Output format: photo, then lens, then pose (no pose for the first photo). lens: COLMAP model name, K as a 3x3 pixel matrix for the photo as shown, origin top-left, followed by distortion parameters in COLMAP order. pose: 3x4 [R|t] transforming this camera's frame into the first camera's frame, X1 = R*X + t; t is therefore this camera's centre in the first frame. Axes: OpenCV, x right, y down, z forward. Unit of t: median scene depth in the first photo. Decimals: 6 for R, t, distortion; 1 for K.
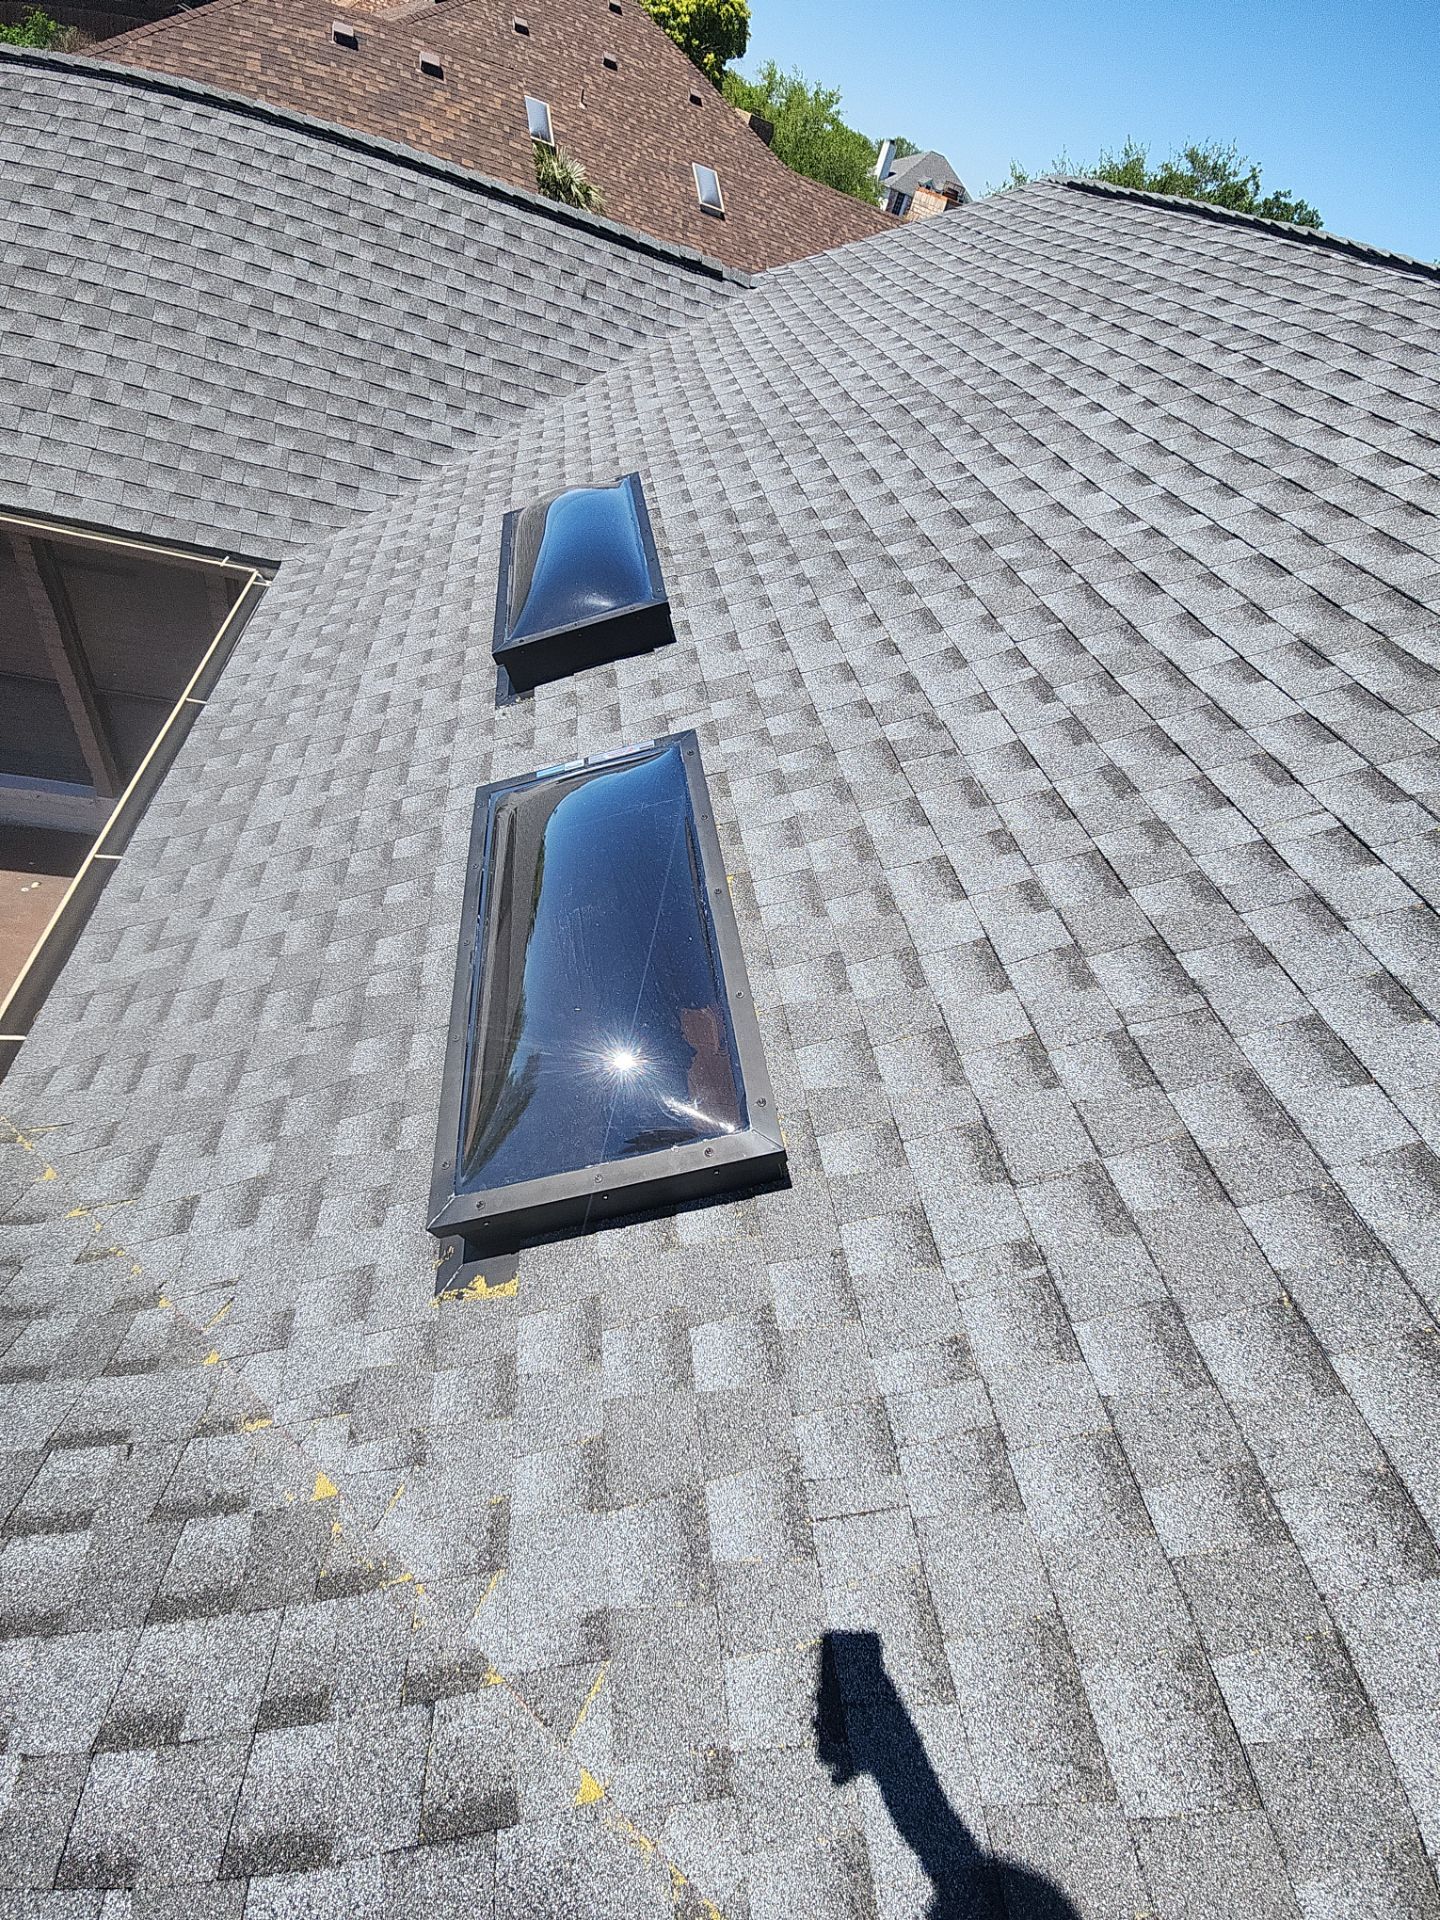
lens RADIAL K [[794.7, 0, 709.2], [0, 794.7, 986.1], [0, 0, 1]] dist [-0.015668, 0.000691]
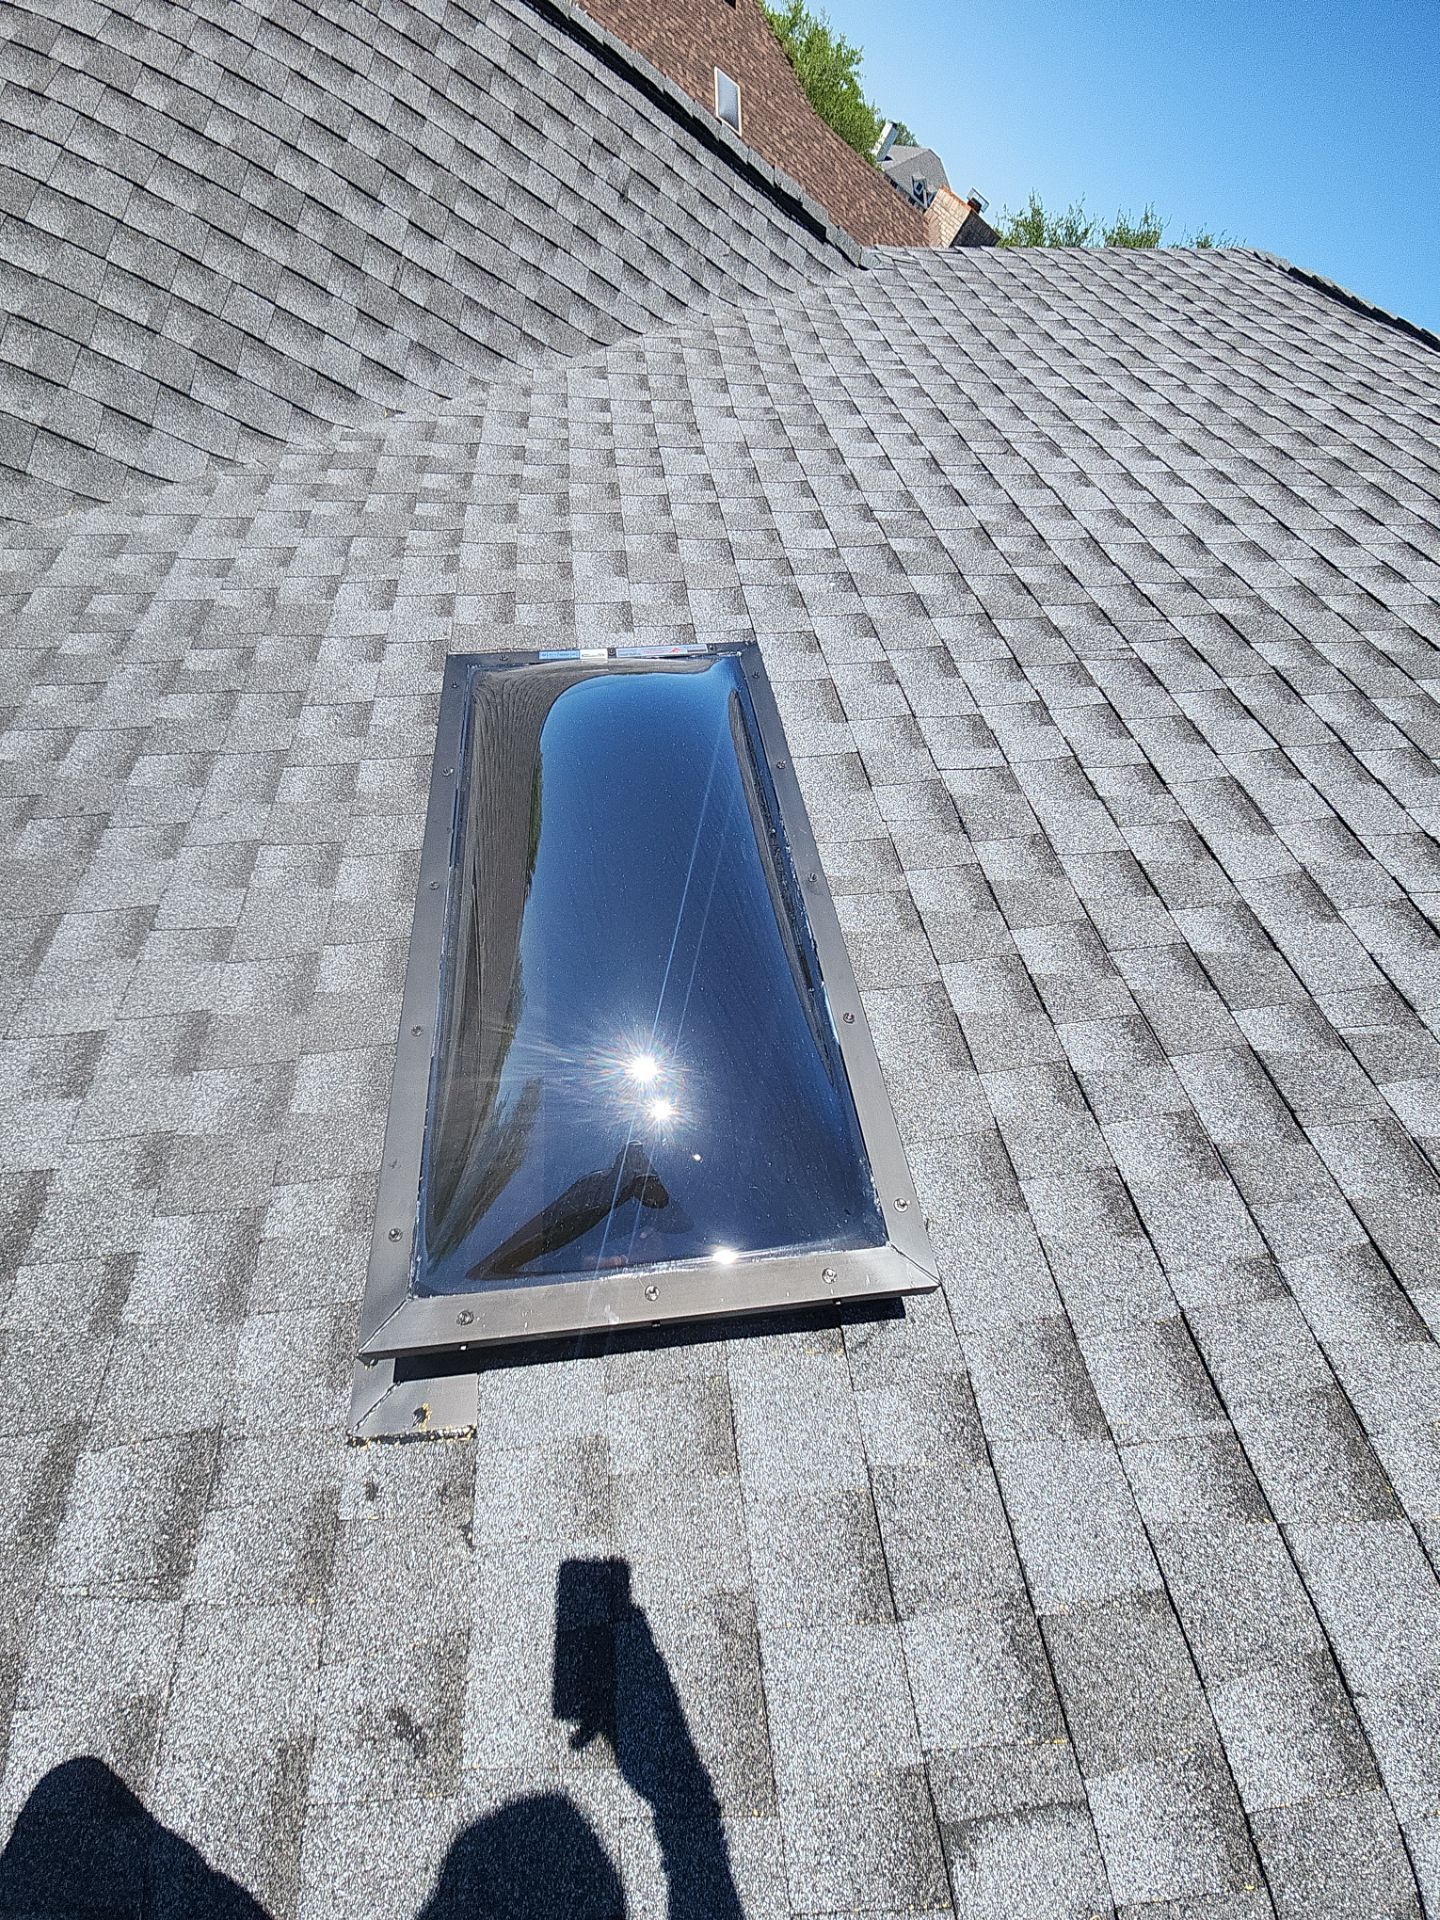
lens RADIAL K [[769.1, 0, 720.0], [0, 769.1, 960.0], [0, 0, 1]] dist [0.020863, -0.014703]
pose [[0.966797, 0.154645, 0.203439, -0.125177], [-0.162302, 0.986509, 0.021403, -0.333629], [-0.197385, -0.053711, 0.978854, 0.383428]]
